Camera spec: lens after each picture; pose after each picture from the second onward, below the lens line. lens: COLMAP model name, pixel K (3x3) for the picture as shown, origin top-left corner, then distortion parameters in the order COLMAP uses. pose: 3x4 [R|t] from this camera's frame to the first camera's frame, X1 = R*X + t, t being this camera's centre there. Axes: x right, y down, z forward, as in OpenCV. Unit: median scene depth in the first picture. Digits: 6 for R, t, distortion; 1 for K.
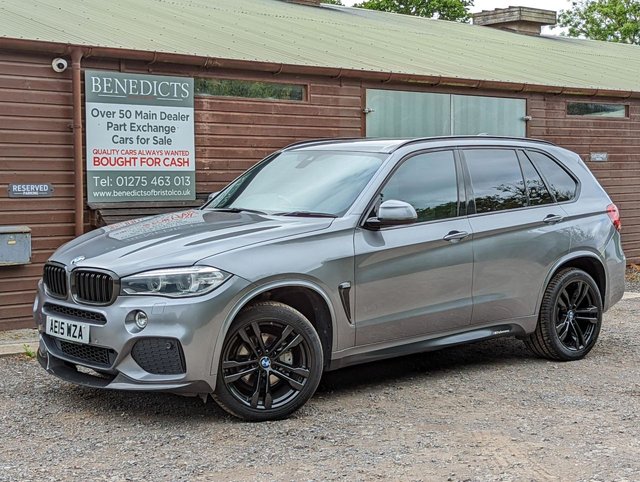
lens RADIAL K [[1063.9, 0, 312.4], [0, 1063.9, 246.8], [0, 0, 1]] dist [0.069897, 0.000000]
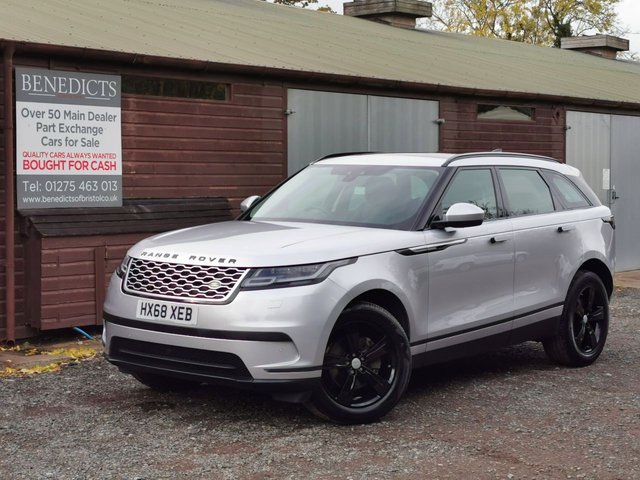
lens RADIAL K [[1276.2, 0, 283.7], [0, 1276.2, 241.8], [0, 0, 1]] dist [0.031554, 0.000000]
pose [[0.988718, -0.004981, 0.149707, -0.142477], [0.007986, 0.999778, -0.019477, 0.010217], [-0.149577, 0.020453, 0.988538, -0.128115]]
